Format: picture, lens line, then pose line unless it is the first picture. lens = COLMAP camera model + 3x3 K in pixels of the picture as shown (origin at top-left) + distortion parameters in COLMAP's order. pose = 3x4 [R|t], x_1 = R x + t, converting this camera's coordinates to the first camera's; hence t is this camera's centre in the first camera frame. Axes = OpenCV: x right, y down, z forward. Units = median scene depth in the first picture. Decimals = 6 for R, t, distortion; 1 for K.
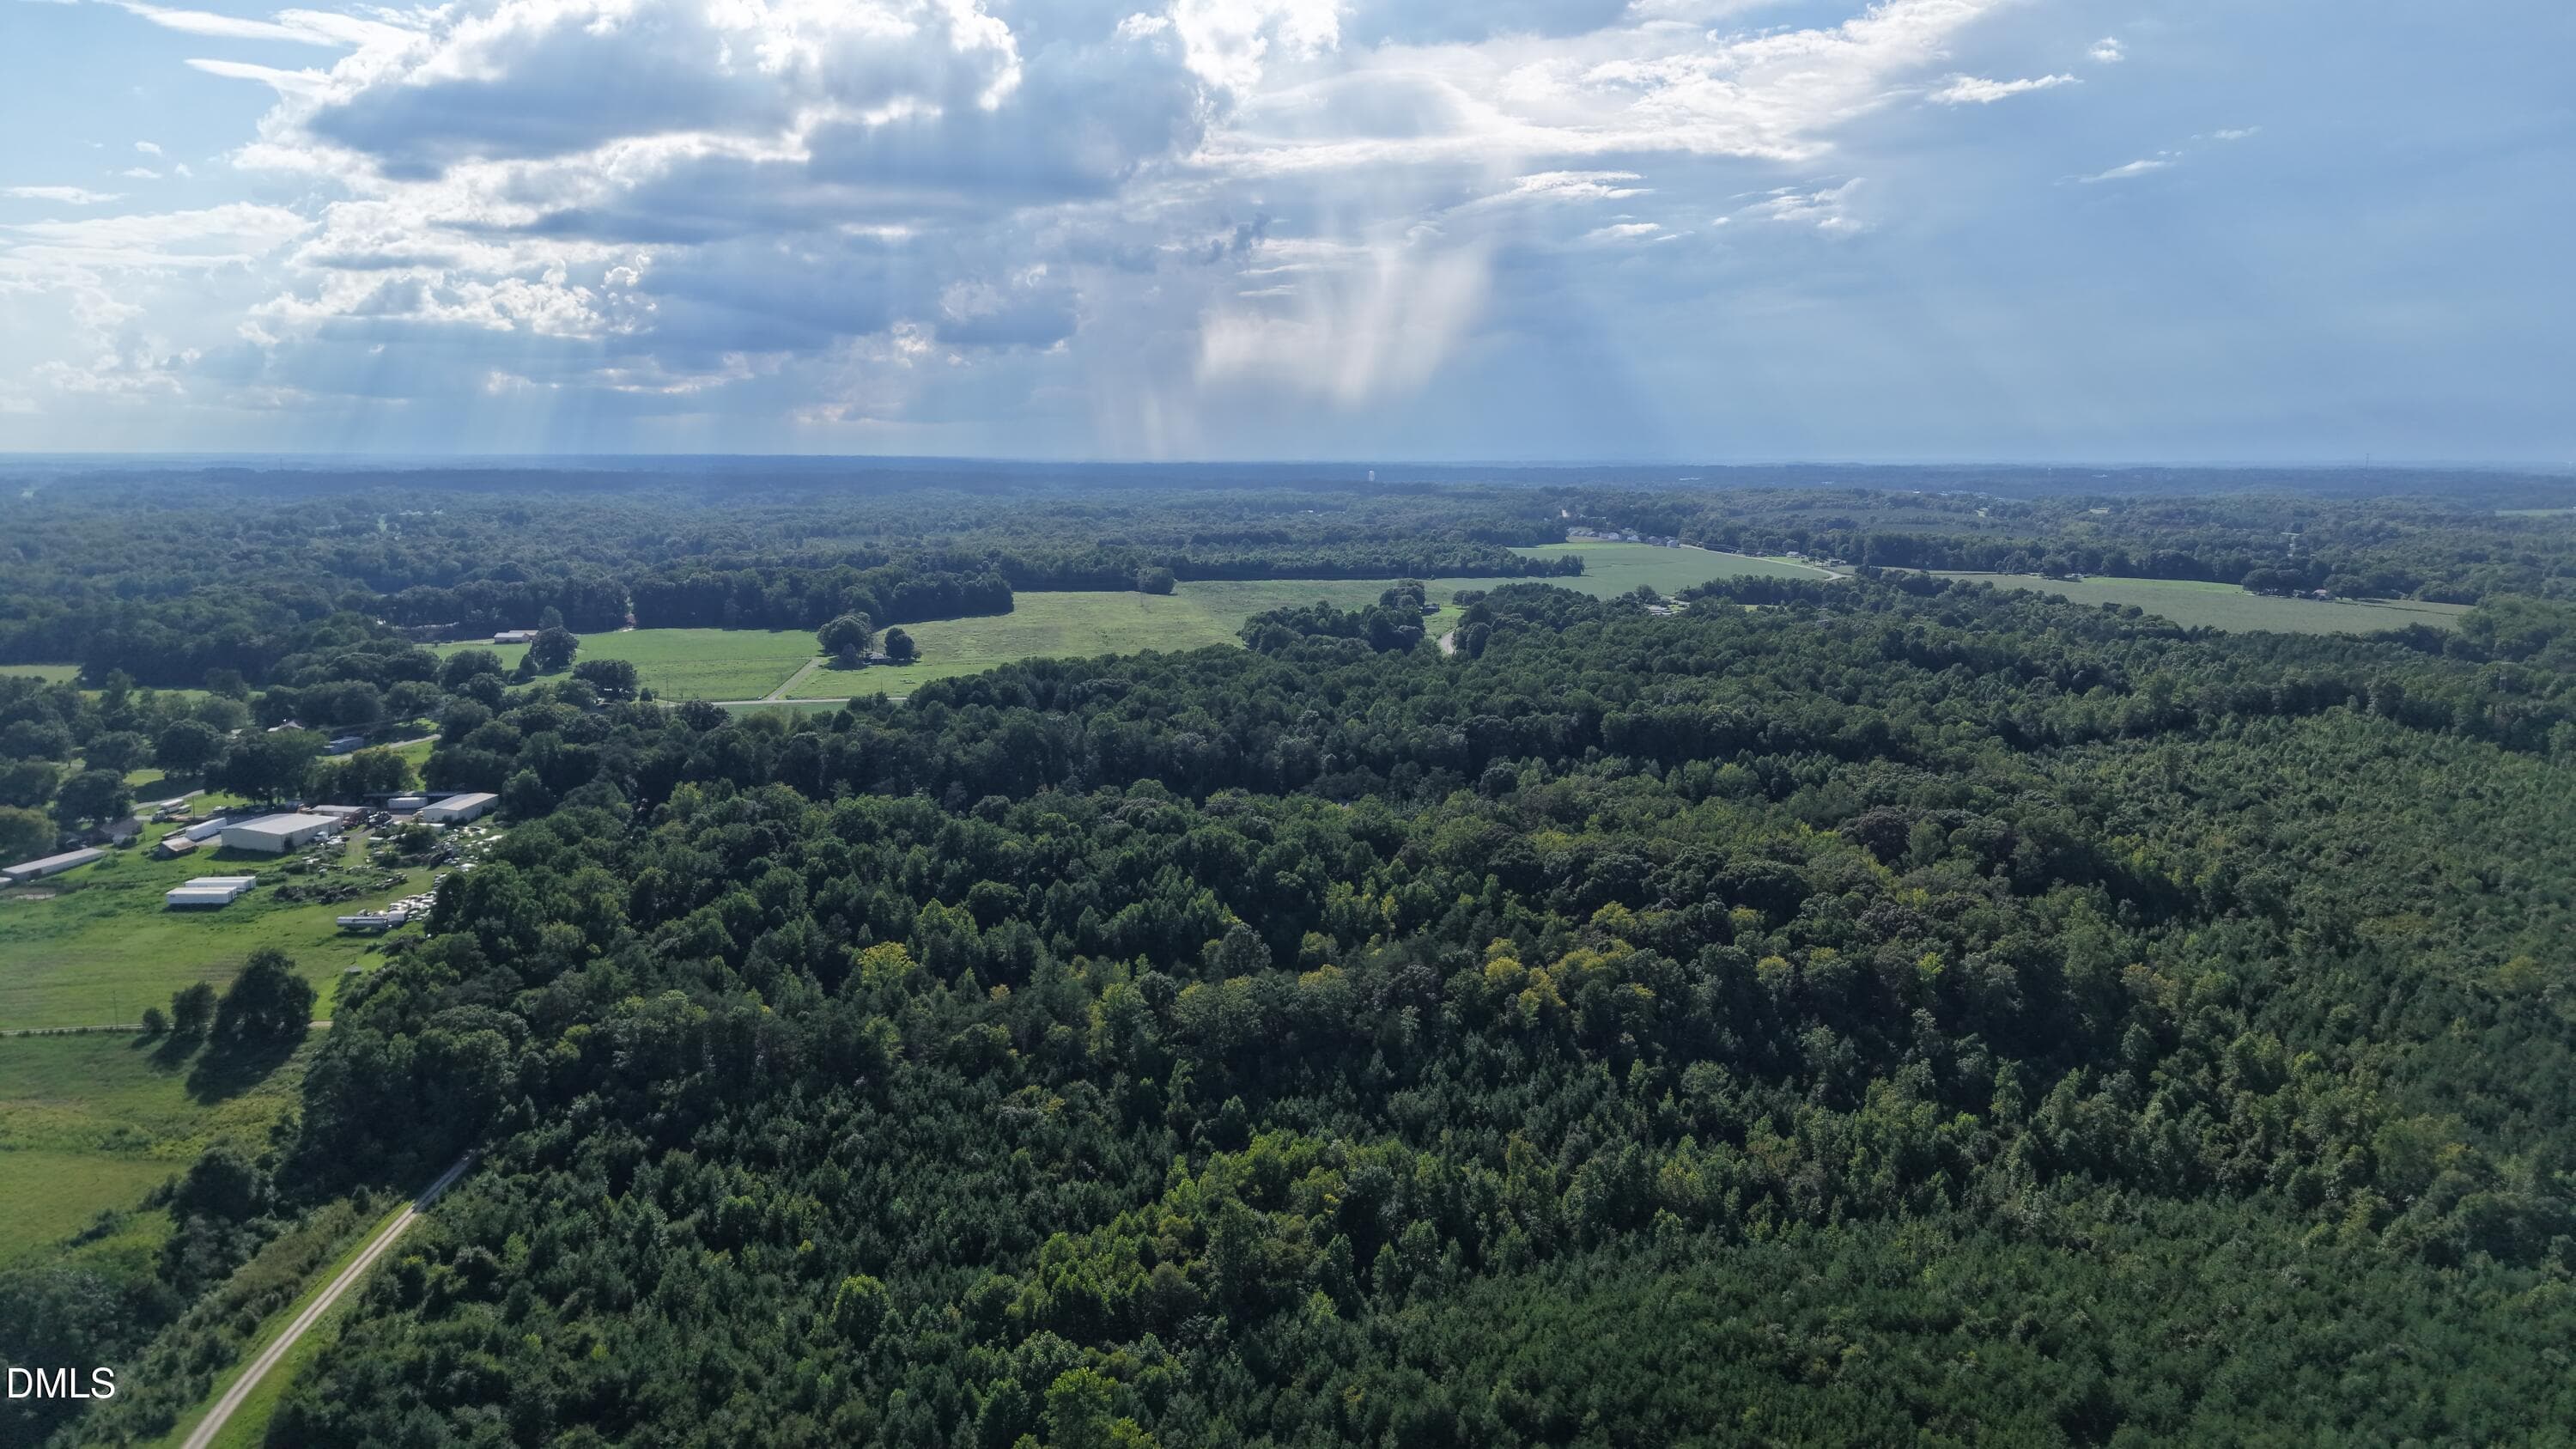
lens RADIAL K [[1715.7, 0, 1283.9], [0, 1715.7, 749.8], [0, 0, 1]] dist [0.010639, -0.021380]
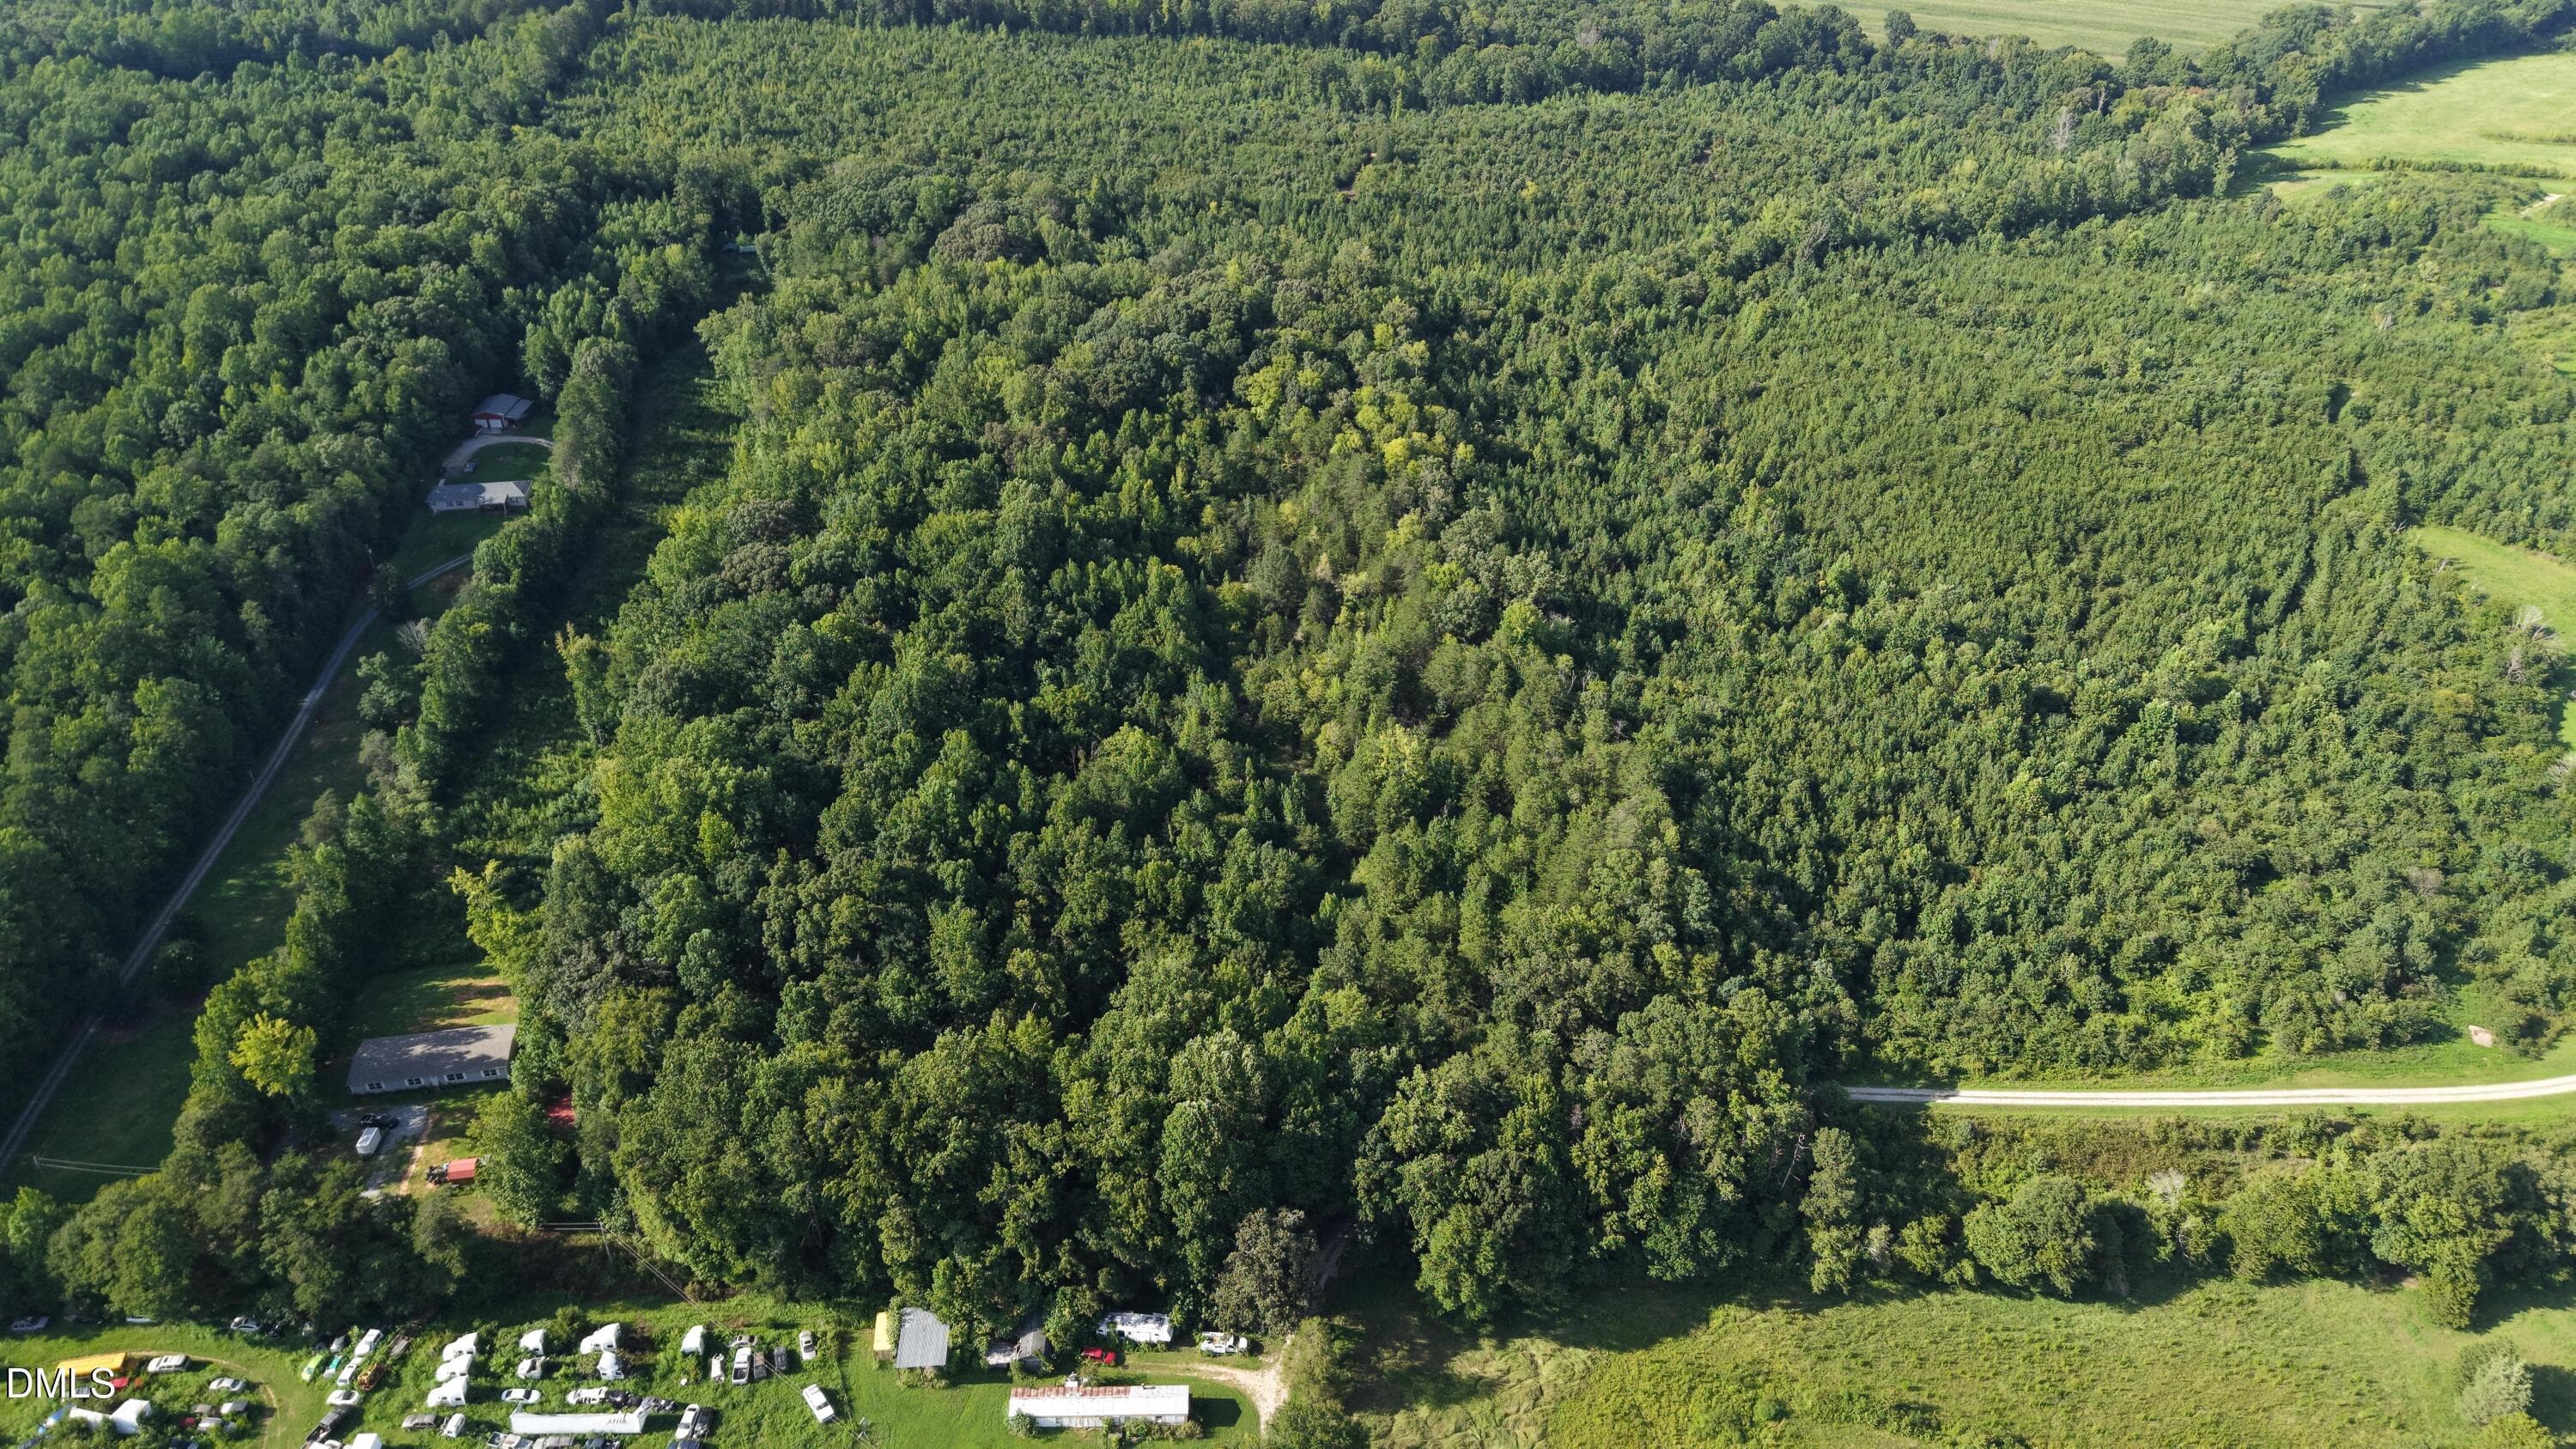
lens RADIAL K [[1715.7, 0, 1293.7], [0, 1715.7, 723.9], [0, 0, 1]] dist [0.010639, -0.021380]
pose [[0.103150, -0.564074, 0.819256, -0.764585], [0.164915, 0.821948, 0.545164, -0.295914], [-0.980899, 0.078874, 0.177808, 0.752897]]
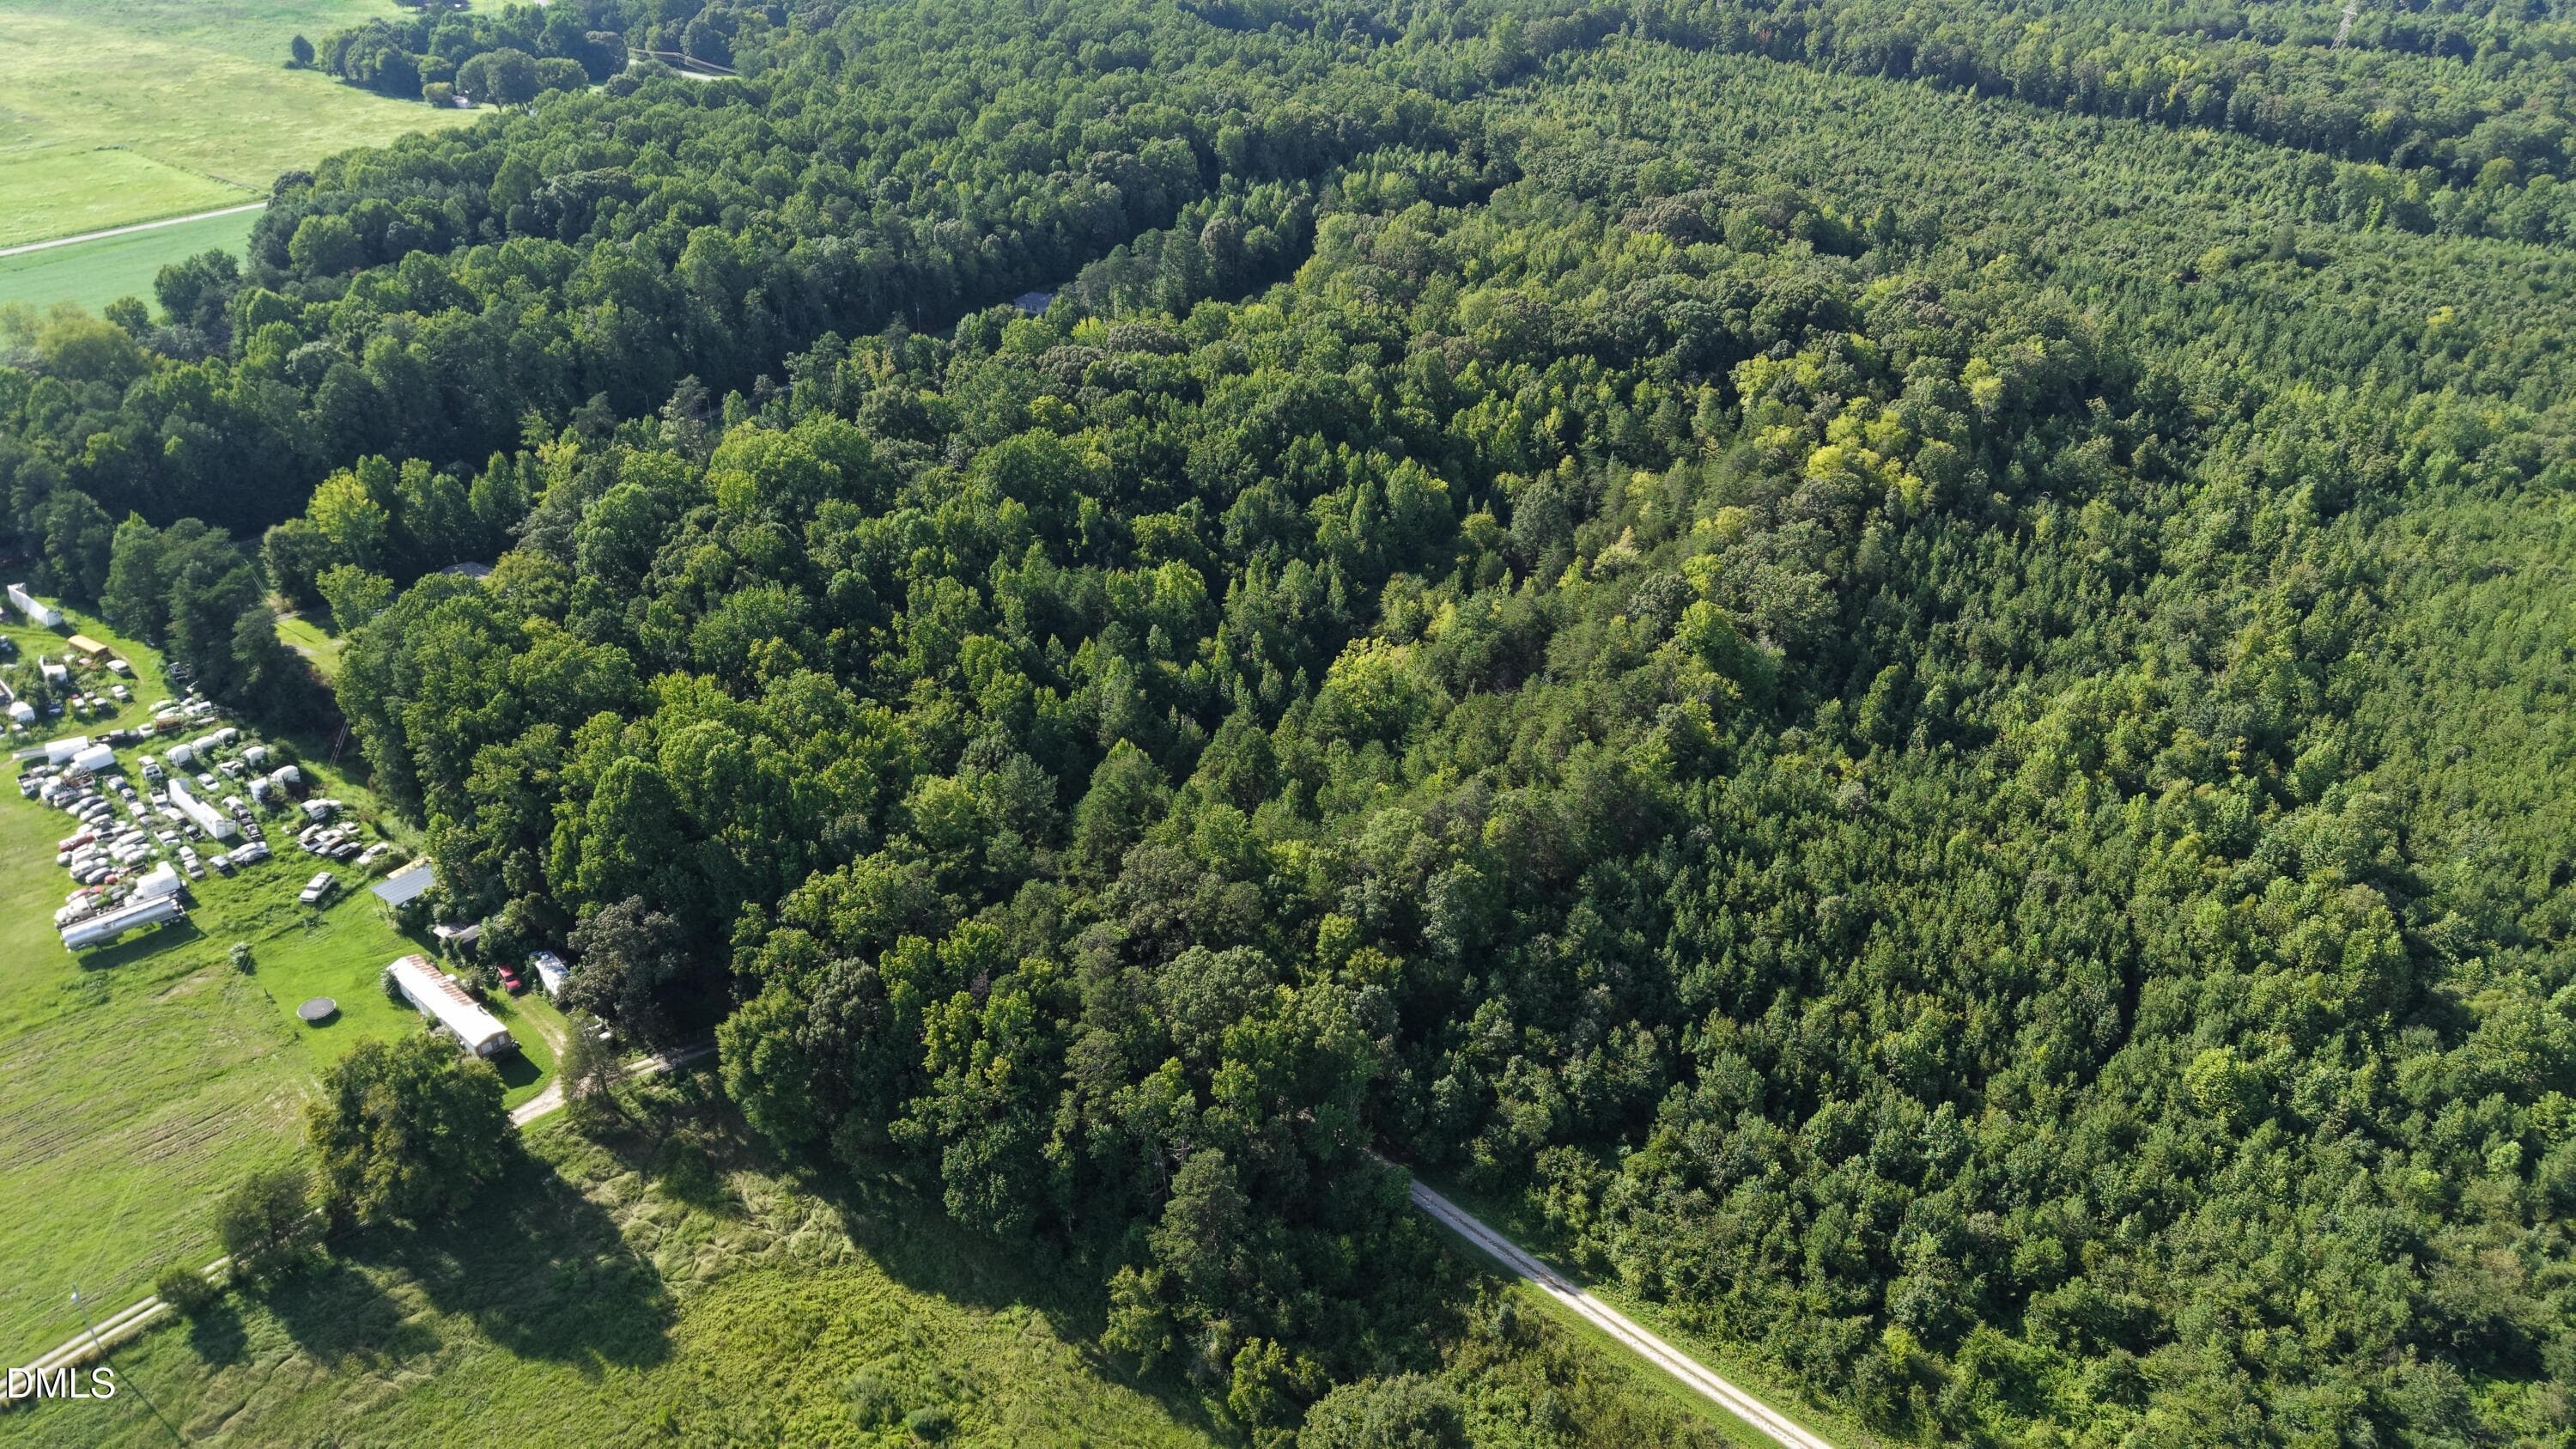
lens RADIAL K [[1715.7, 0, 1283.0], [0, 1715.7, 730.0], [0, 0, 1]] dist [0.010639, -0.021380]
pose [[0.739638, -0.334398, 0.584049, -0.558404], [0.114001, 0.917534, 0.380965, -0.099925], [-0.663279, -0.215194, 0.716765, 0.435871]]
